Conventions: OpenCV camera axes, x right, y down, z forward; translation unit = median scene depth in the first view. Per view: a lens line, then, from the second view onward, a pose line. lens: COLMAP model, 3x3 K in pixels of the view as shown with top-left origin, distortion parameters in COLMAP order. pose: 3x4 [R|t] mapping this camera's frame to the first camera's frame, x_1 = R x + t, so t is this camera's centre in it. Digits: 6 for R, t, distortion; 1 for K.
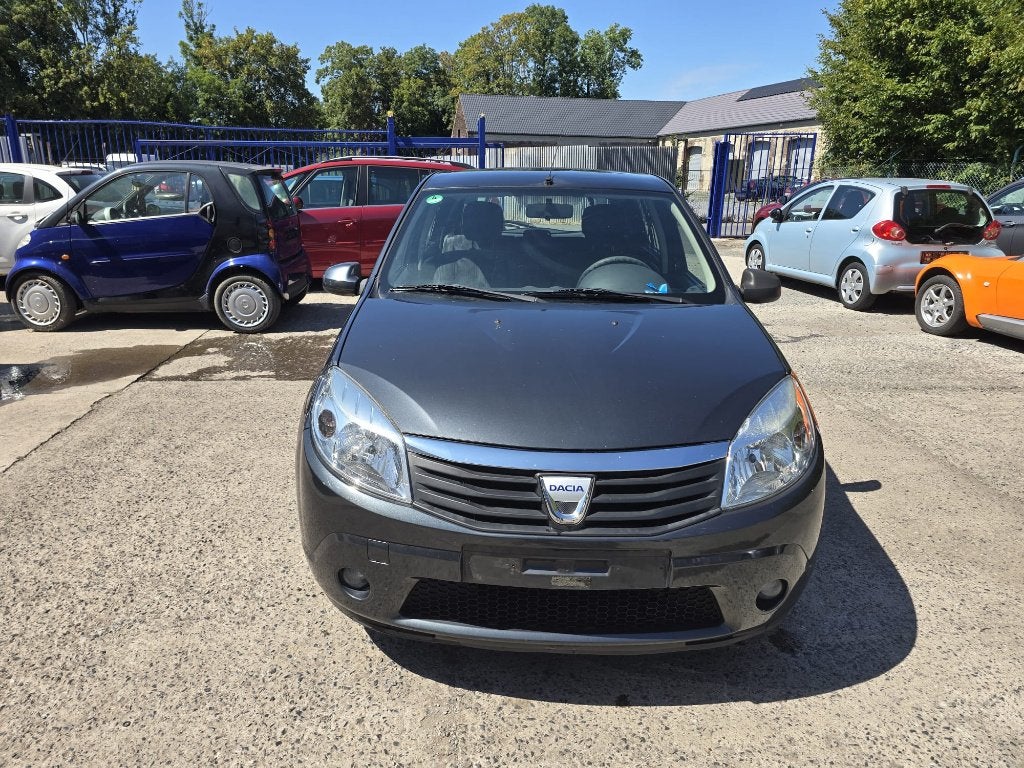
lens RADIAL K [[696.7, 0, 512.4], [0, 696.7, 375.7], [0, 0, 1]] dist [0.048207, -0.042075]
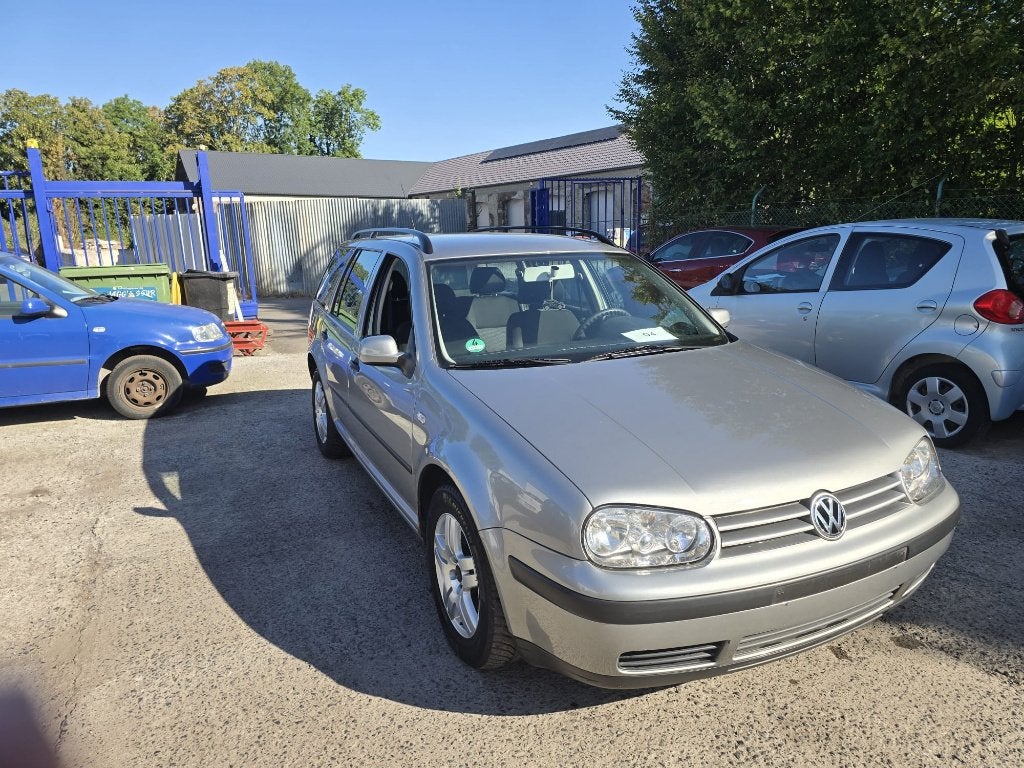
lens RADIAL K [[696.7, 0, 519.4], [0, 696.7, 379.8], [0, 0, 1]] dist [0.048207, -0.042075]
pose [[0.935872, -0.104864, 0.336373, -0.007775], [0.130196, 0.990039, -0.053594, -0.078811], [-0.327402, 0.093952, 0.940203, 0.281335]]
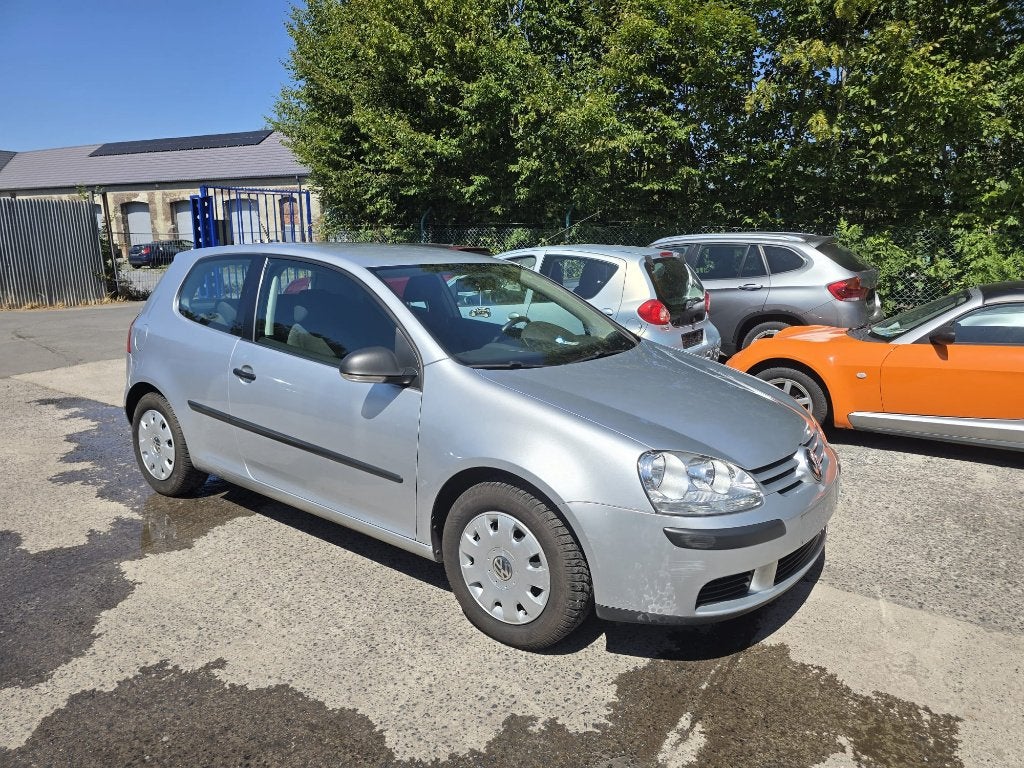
lens RADIAL K [[696.7, 0, 516.0], [0, 696.7, 382.4], [0, 0, 1]] dist [0.048207, -0.042075]
pose [[0.661762, -0.157965, 0.732883, -0.058045], [0.213430, 0.976796, 0.017820, -0.079579], [-0.718692, 0.144627, 0.680121, 0.271550]]
